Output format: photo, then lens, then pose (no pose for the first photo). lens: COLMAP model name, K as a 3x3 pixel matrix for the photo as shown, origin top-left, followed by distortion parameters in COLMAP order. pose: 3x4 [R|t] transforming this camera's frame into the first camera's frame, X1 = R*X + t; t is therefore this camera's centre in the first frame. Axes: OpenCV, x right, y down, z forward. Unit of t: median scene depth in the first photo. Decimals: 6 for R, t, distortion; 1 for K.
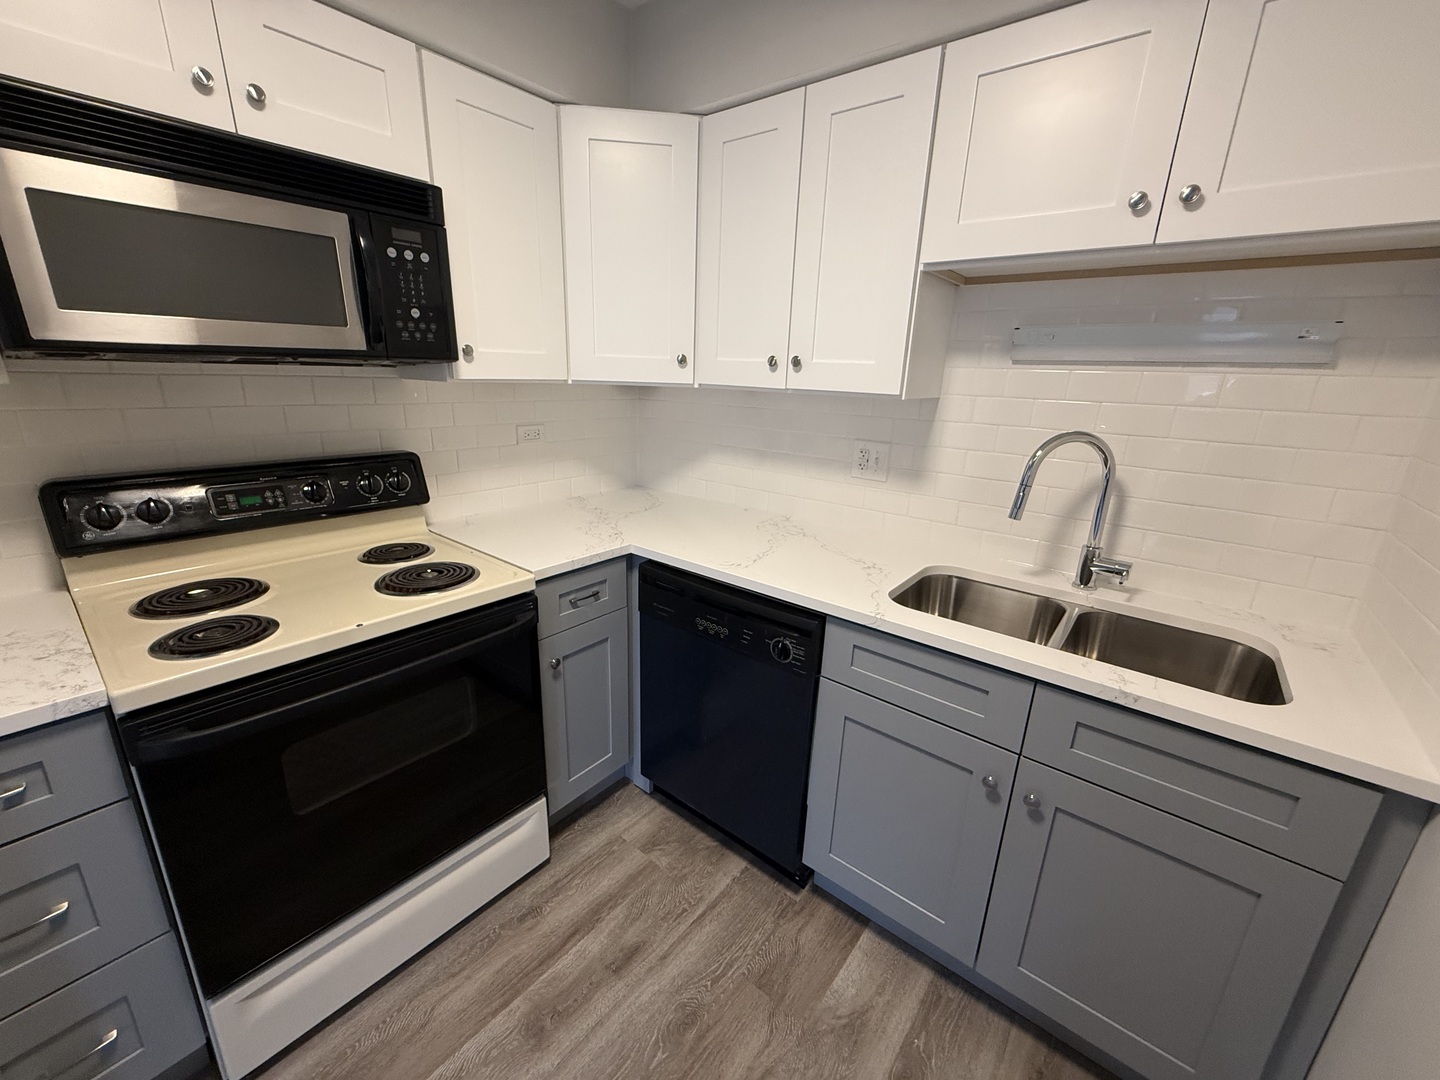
lens RADIAL K [[573.2, 0, 717.0], [0, 573.2, 537.3], [0, 0, 1]] dist [0.000510, 0.000165]
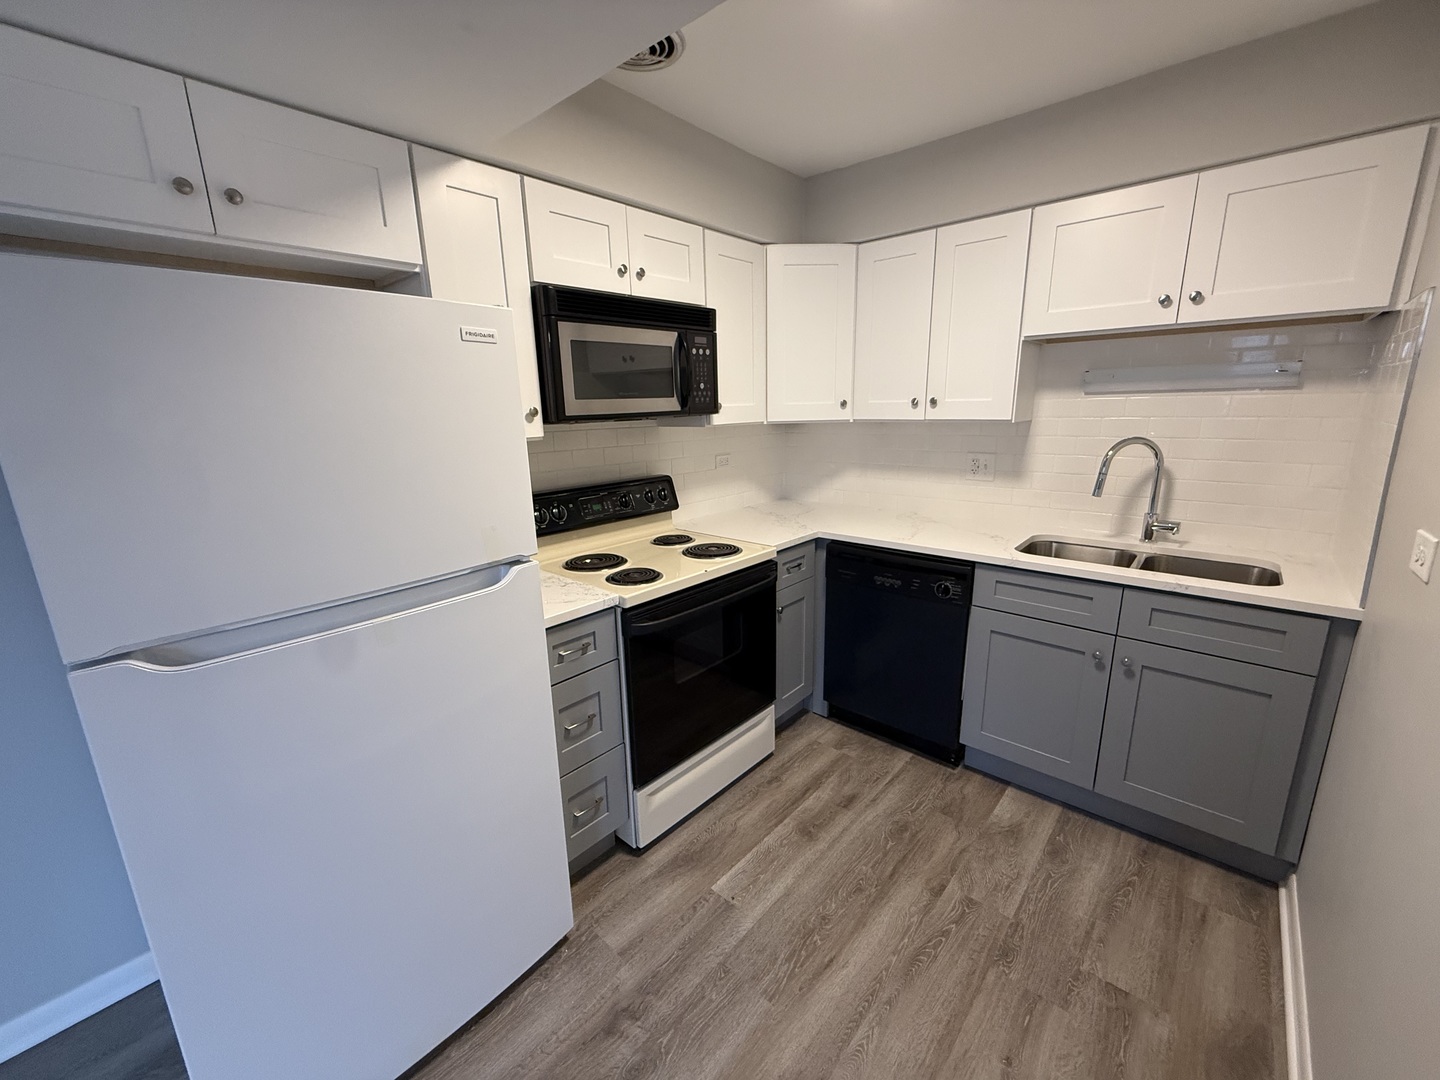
lens RADIAL K [[573.2, 0, 717.0], [0, 573.2, 537.3], [0, 0, 1]] dist [0.000510, 0.000165]
pose [[0.997297, -0.041180, -0.060853, -0.384446], [0.037763, 0.997701, -0.056279, 0.119996], [0.063030, 0.053829, 0.996559, -0.553333]]
